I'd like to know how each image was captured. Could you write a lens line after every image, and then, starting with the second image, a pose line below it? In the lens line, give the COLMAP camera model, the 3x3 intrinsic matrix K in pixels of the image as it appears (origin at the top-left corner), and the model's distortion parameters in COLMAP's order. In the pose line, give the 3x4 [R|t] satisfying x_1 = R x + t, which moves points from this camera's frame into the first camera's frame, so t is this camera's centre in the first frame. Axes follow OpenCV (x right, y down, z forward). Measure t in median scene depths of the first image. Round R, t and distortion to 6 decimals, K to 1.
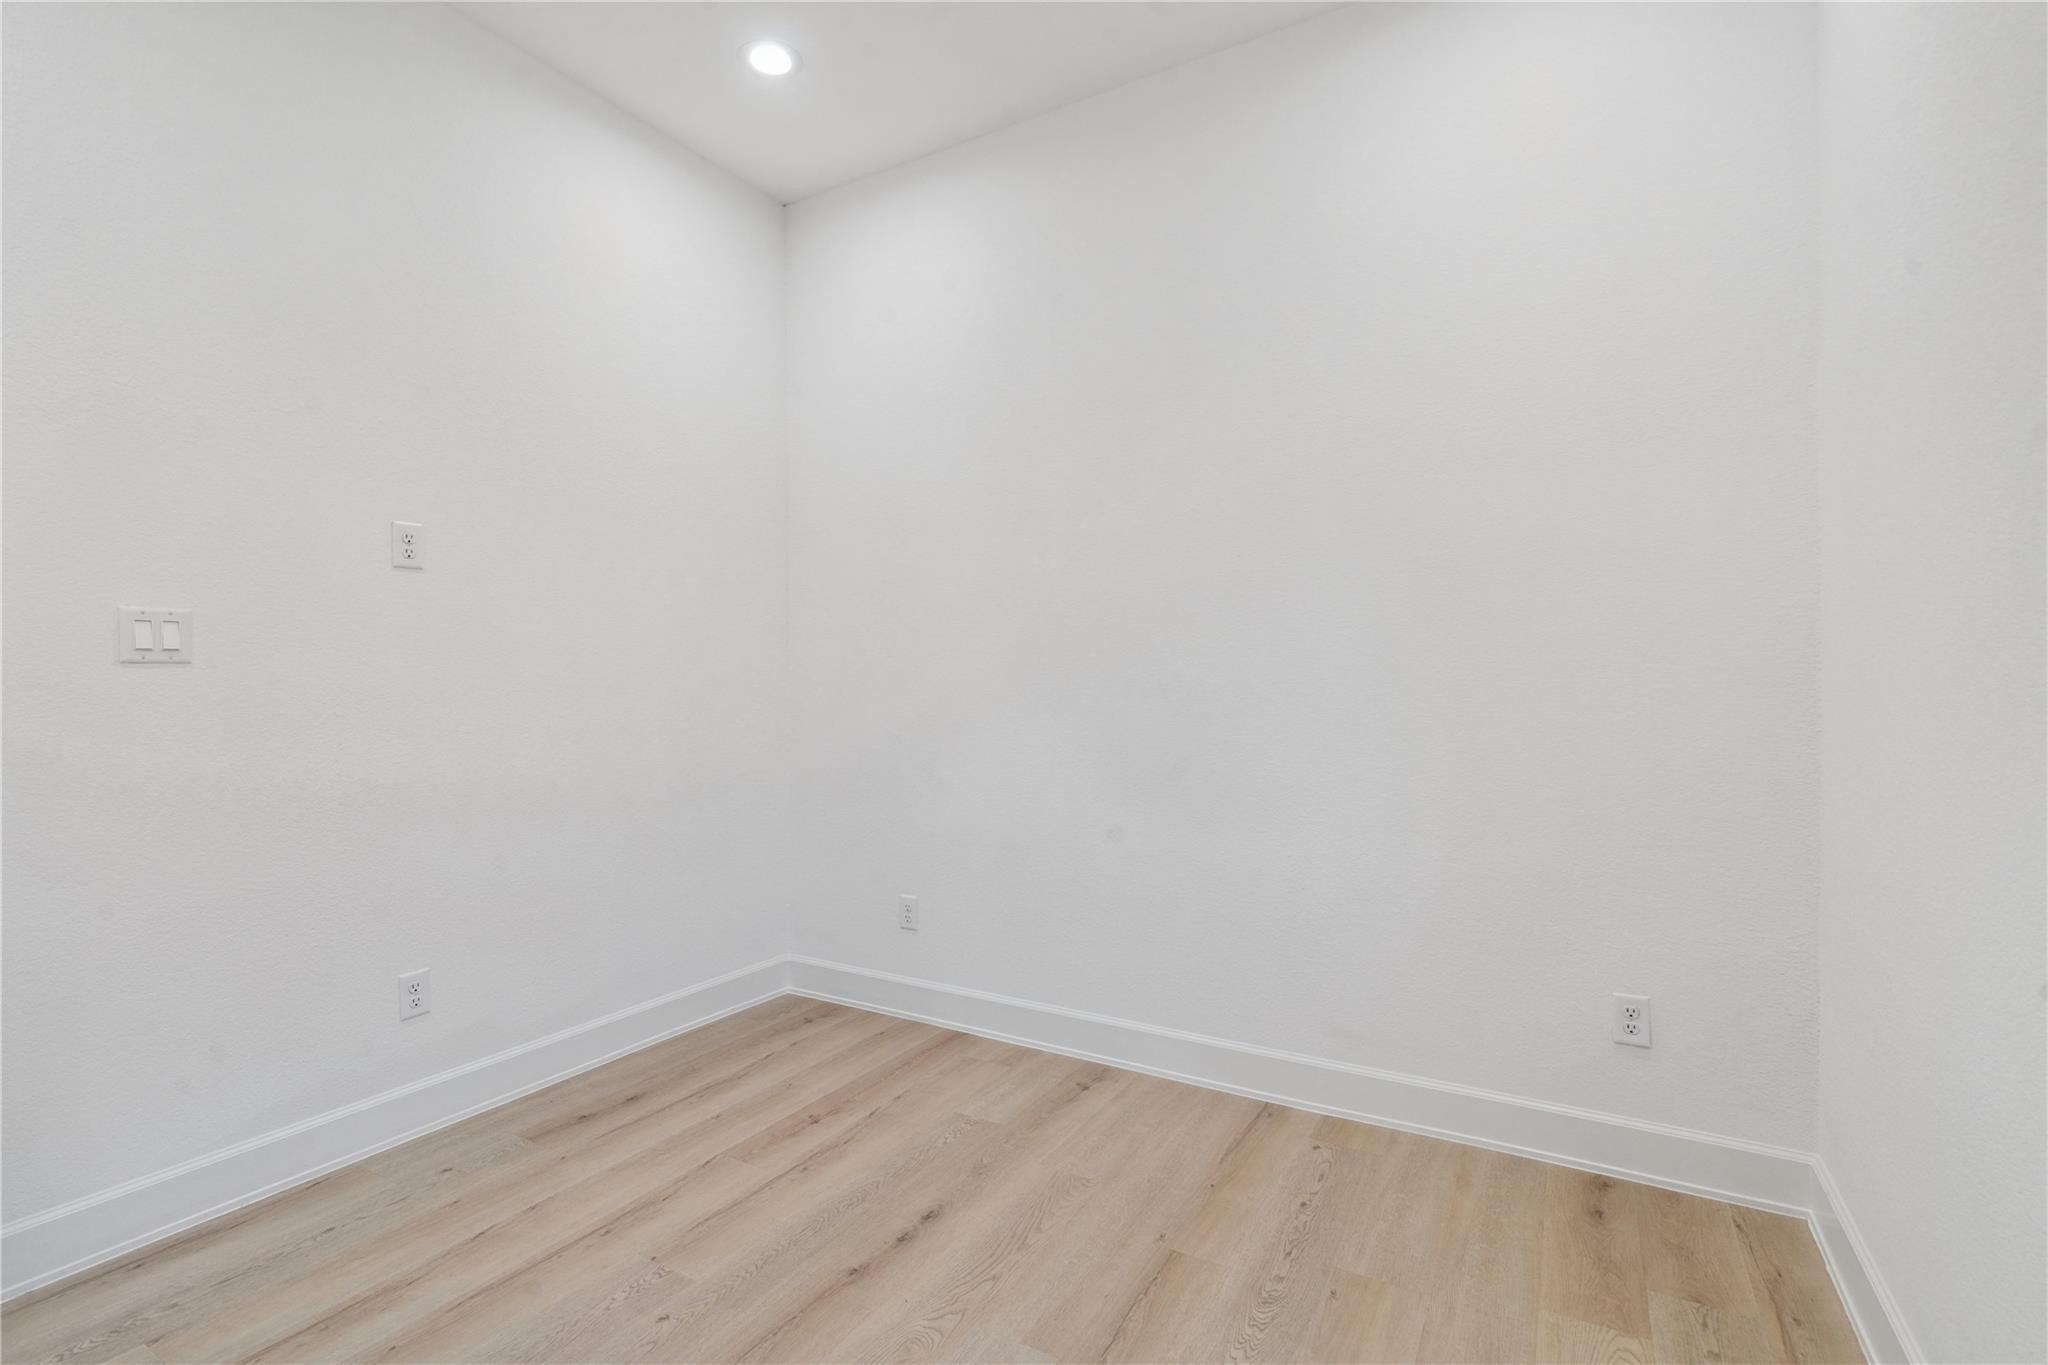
lens RADIAL K [[937.1, 0, 1017.9], [0, 937.1, 680.9], [0, 0, 1]] dist [-0.001300, 0.000824]
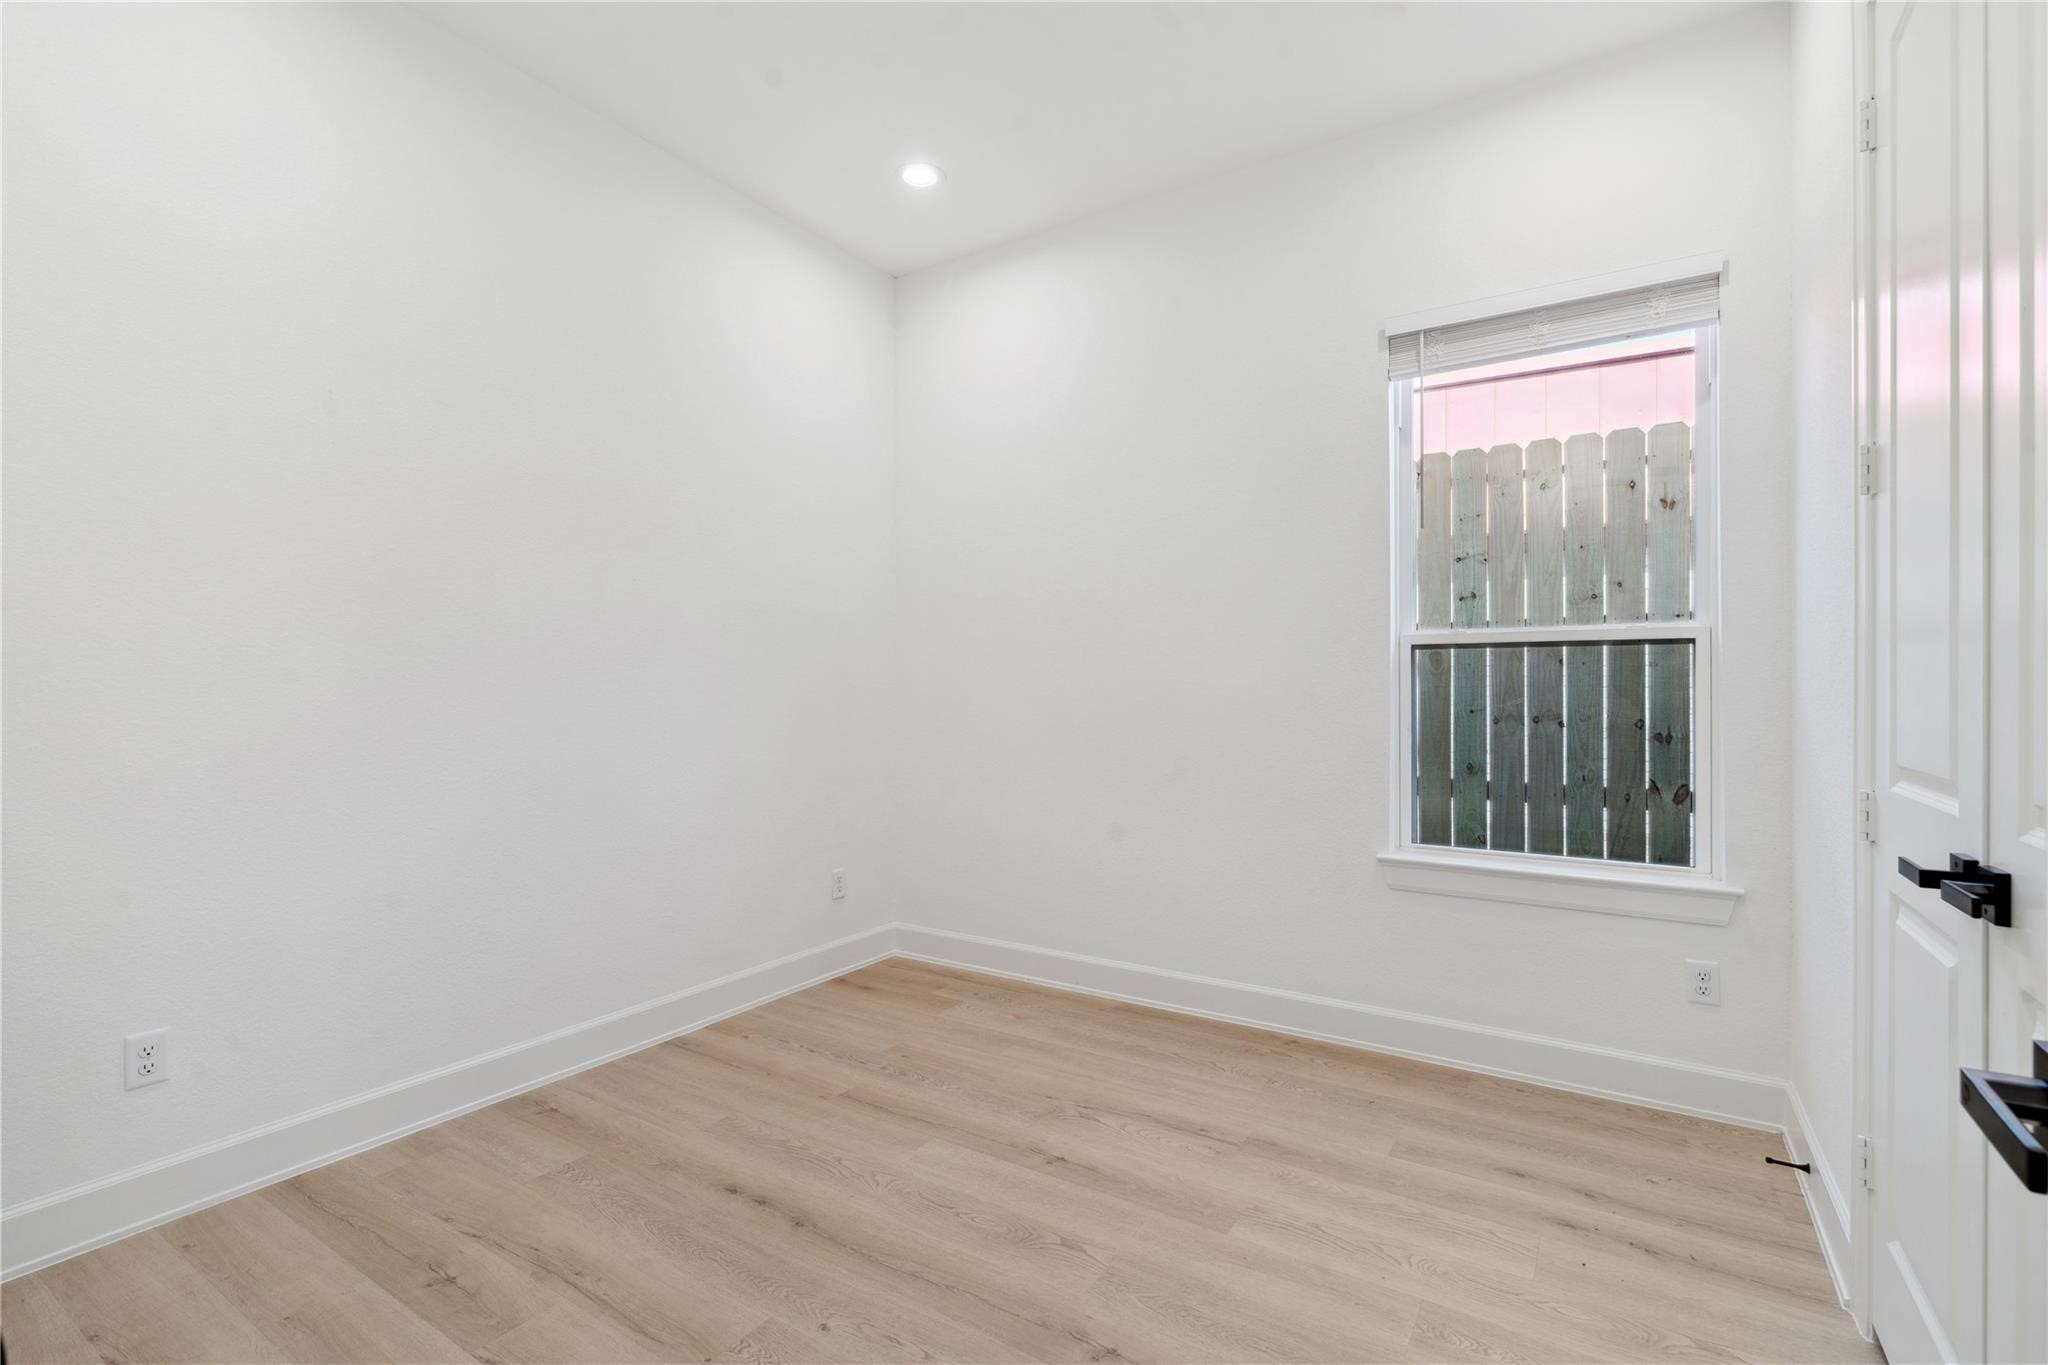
lens RADIAL K [[937.1, 0, 1023.0], [0, 937.1, 688.4], [0, 0, 1]] dist [-0.001300, 0.000824]
pose [[0.032355, 0.004702, 0.999465, -1.024524], [-0.004114, 0.999981, -0.004572, 0.001204], [-0.999468, -0.003963, 0.032373, 0.563015]]
